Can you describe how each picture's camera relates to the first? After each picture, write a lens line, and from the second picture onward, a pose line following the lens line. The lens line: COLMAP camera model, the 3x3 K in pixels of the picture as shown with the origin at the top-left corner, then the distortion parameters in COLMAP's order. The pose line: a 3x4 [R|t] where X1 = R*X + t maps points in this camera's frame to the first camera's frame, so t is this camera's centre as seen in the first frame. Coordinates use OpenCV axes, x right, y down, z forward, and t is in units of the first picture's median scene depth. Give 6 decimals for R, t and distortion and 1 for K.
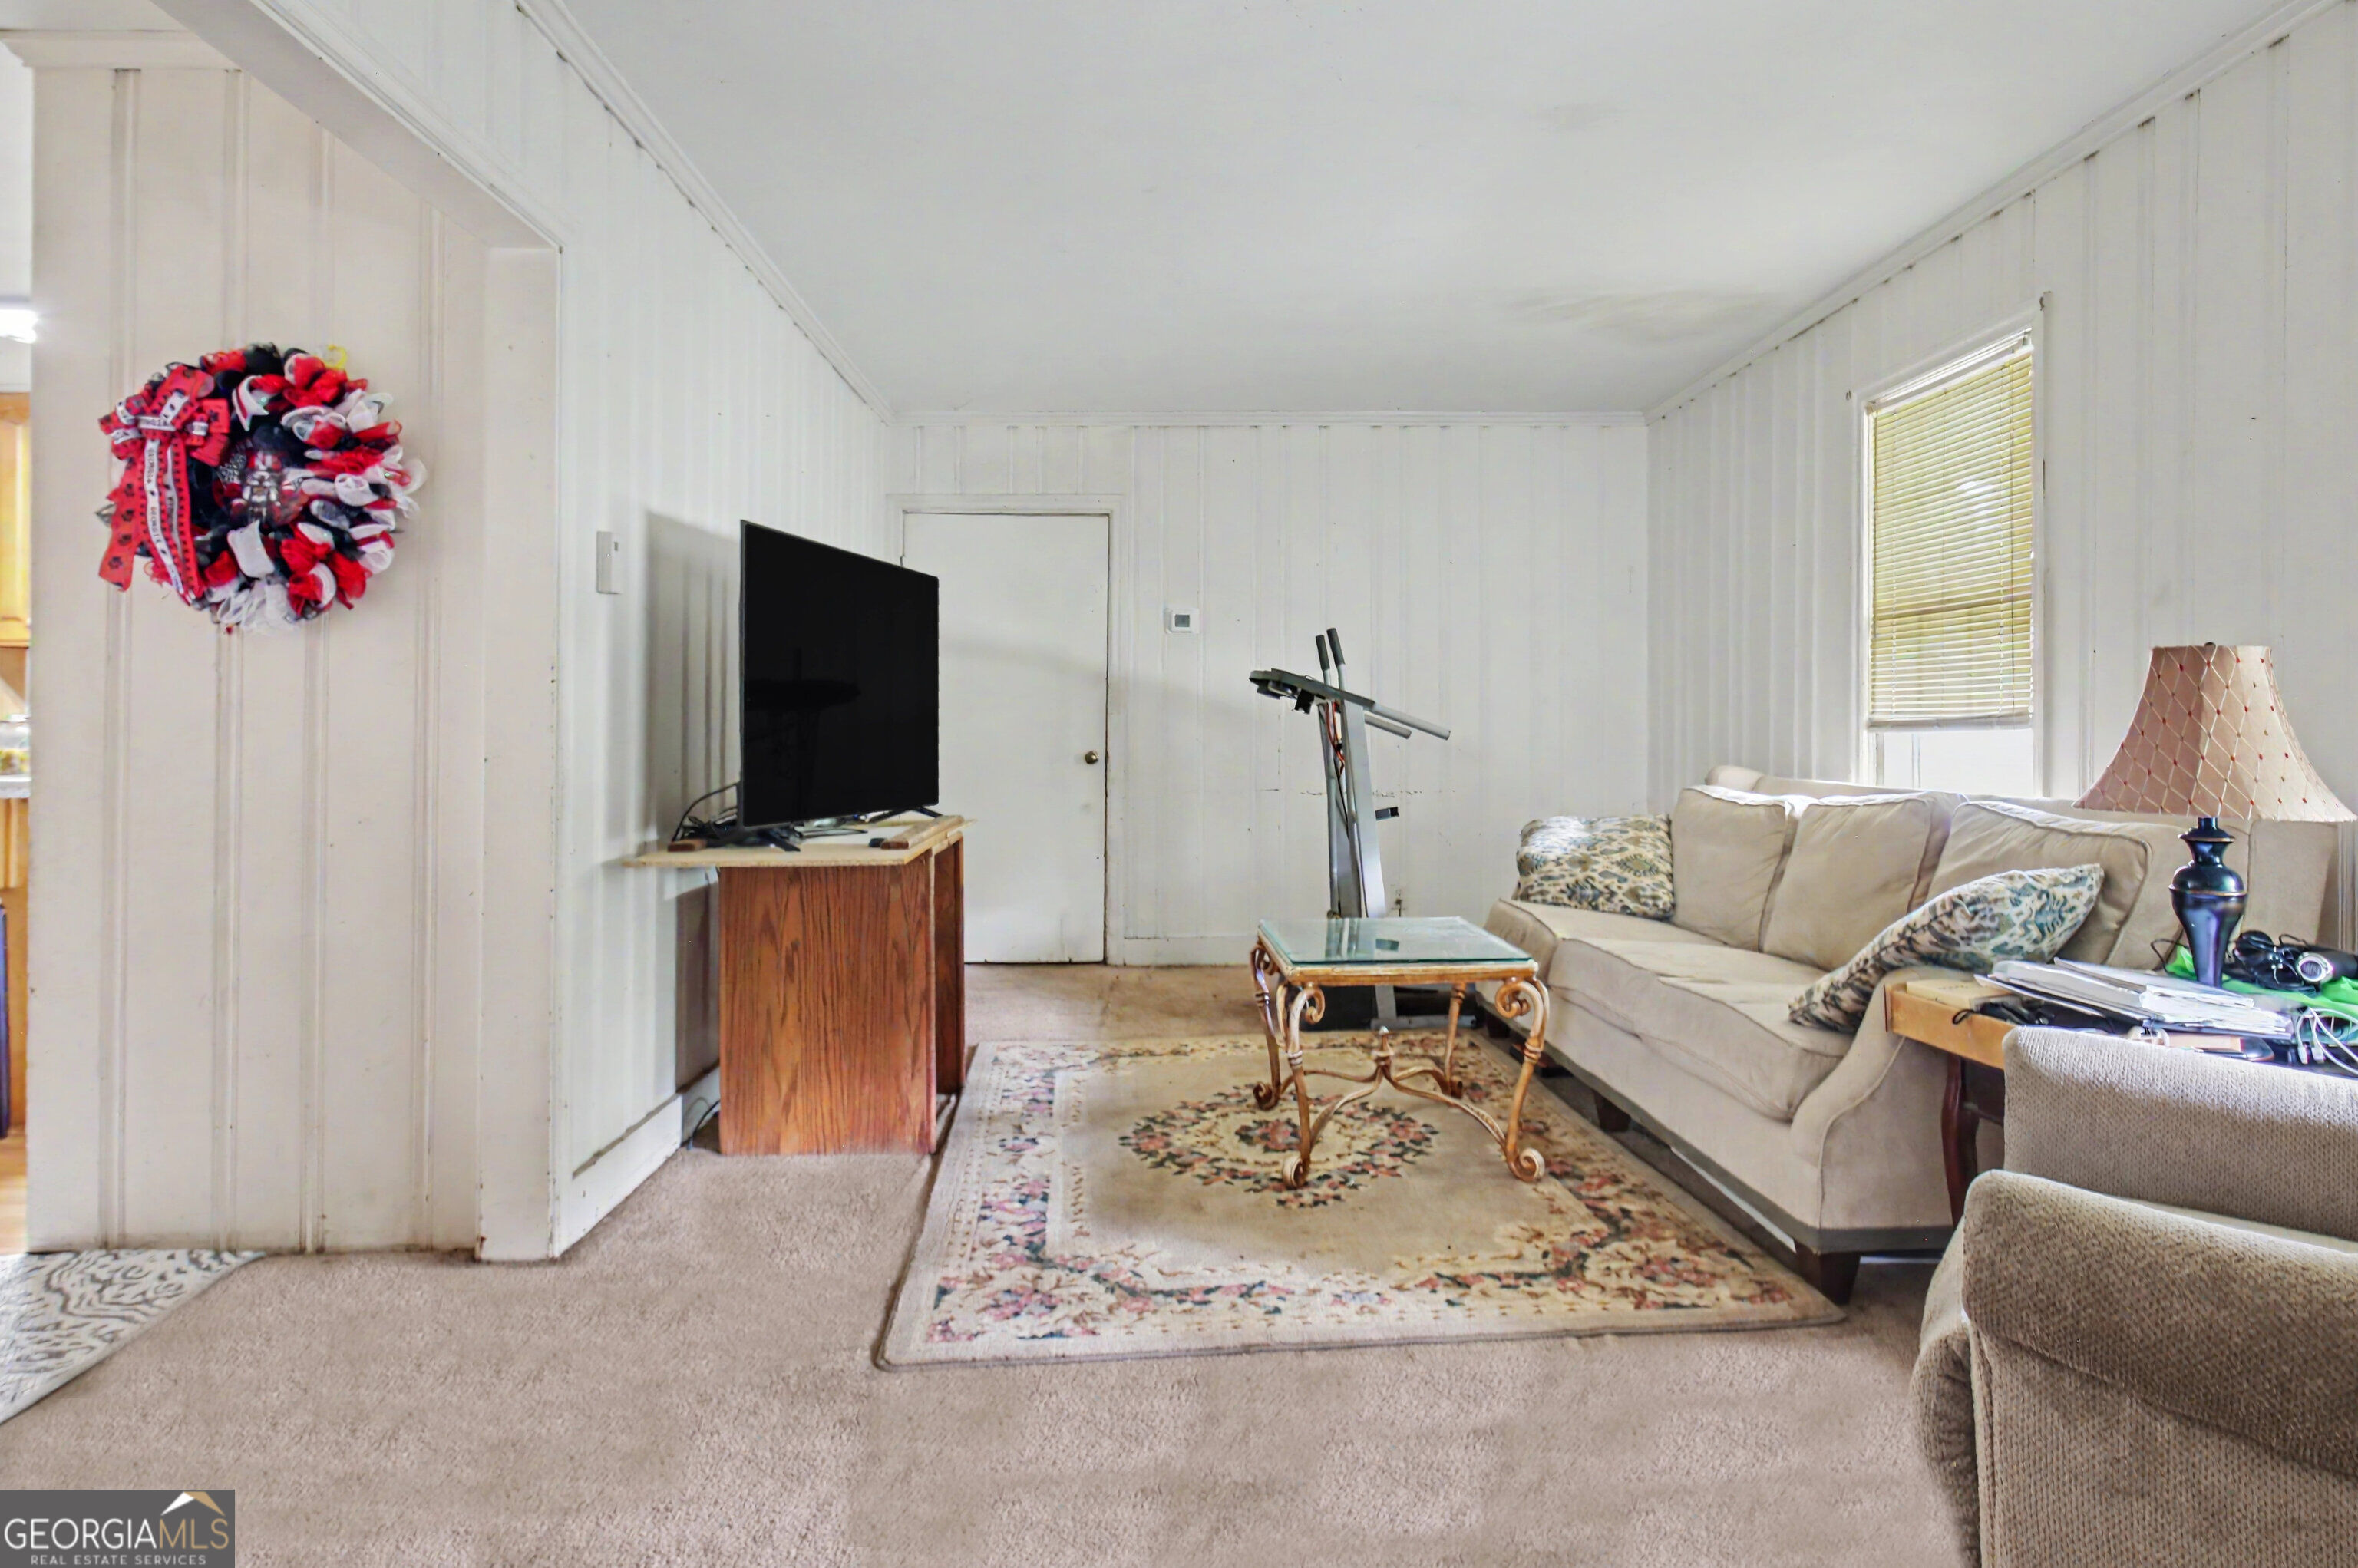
lens RADIAL K [[1324.3, 0, 1181.8], [0, 1324.3, 771.5], [0, 0, 1]] dist [0.000344, 0.008837]
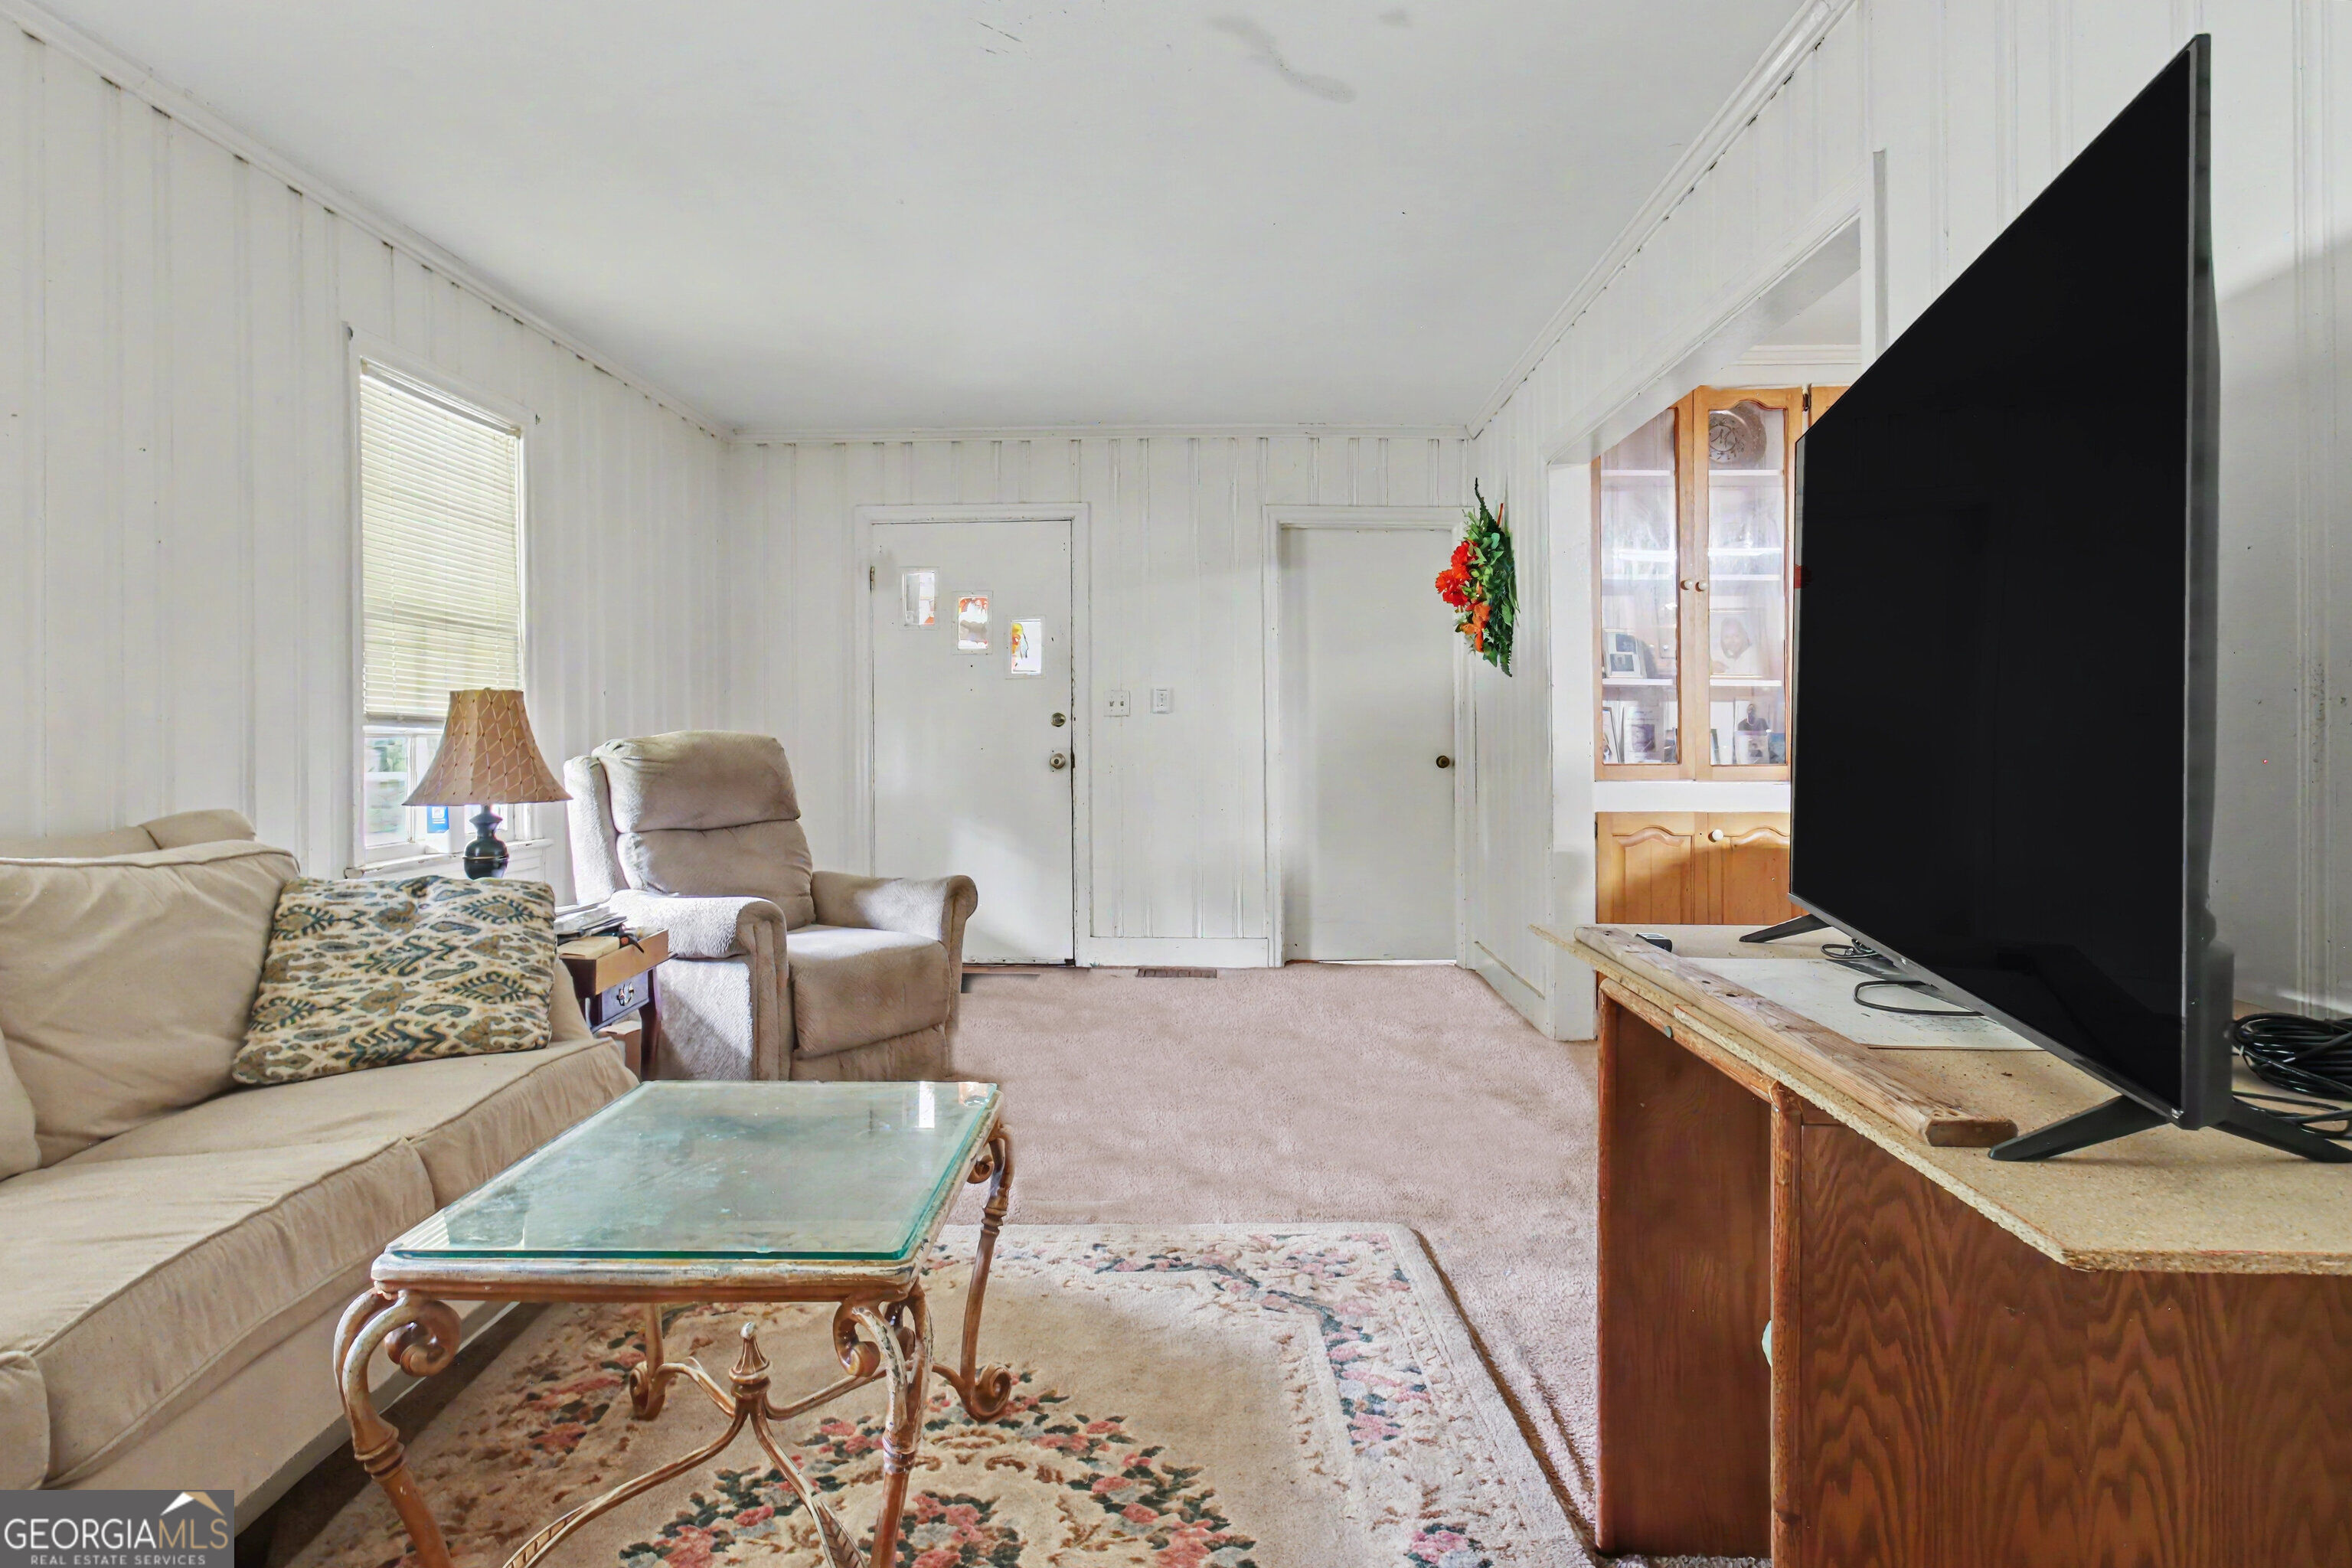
lens RADIAL K [[1321.0, 0, 1177.0], [0, 1321.0, 767.8], [0, 0, 1]] dist [0.000344, 0.008837]
pose [[-0.998175, 0.000926, 0.060387, -0.064689], [0.004340, 0.998397, 0.056424, -0.072277], [-0.060238, 0.056583, -0.996579, 1.978749]]
